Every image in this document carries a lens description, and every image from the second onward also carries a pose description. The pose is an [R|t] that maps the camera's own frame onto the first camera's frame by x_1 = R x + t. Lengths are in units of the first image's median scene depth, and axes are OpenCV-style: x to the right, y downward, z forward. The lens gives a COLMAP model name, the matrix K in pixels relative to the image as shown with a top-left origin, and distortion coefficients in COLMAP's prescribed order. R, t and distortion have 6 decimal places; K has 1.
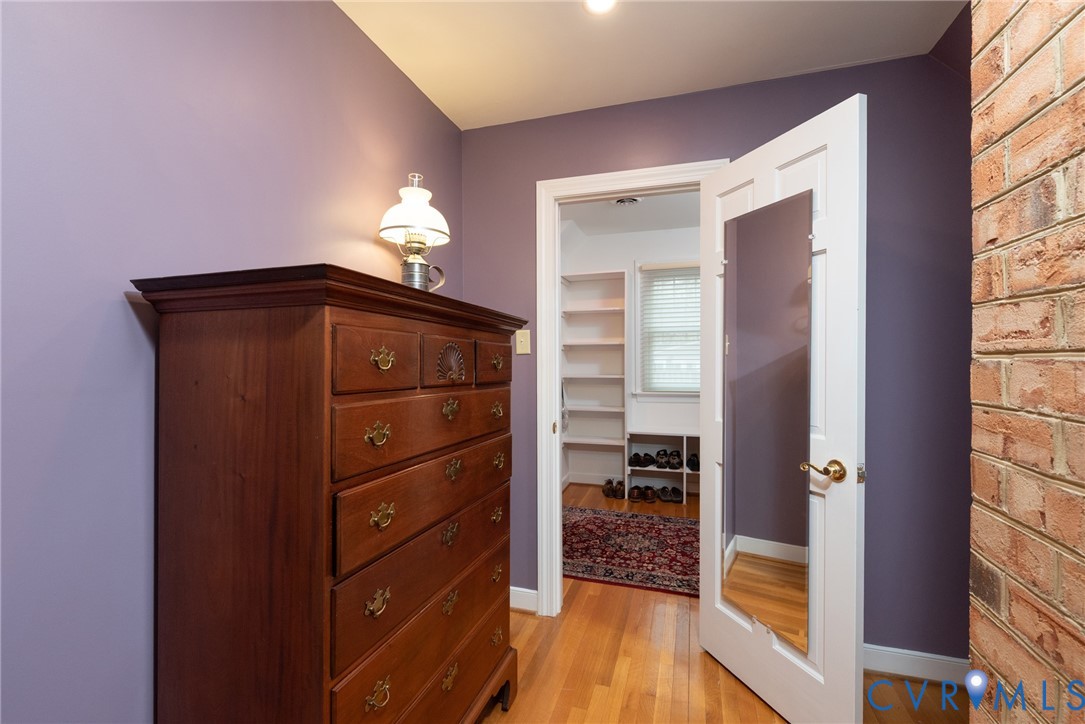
lens RADIAL K [[465.9, 0, 538.4], [0, 465.9, 362.6], [0, 0, 1]] dist [0.001579, -0.000526]
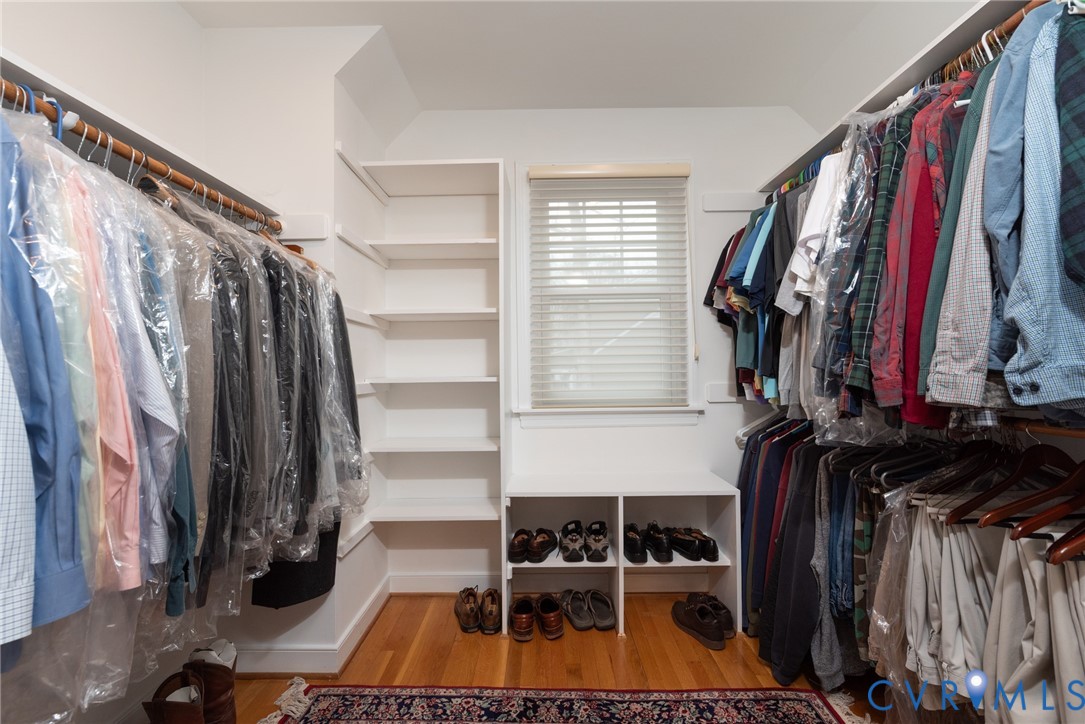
lens RADIAL K [[465.9, 0, 541.6], [0, 465.9, 362.7], [0, 0, 1]] dist [0.001579, -0.000526]
pose [[0.954197, -0.005928, 0.299121, 0.081583], [0.007640, 0.999960, -0.004557, 0.015308], [-0.299082, 0.006633, 0.954204, 0.521371]]
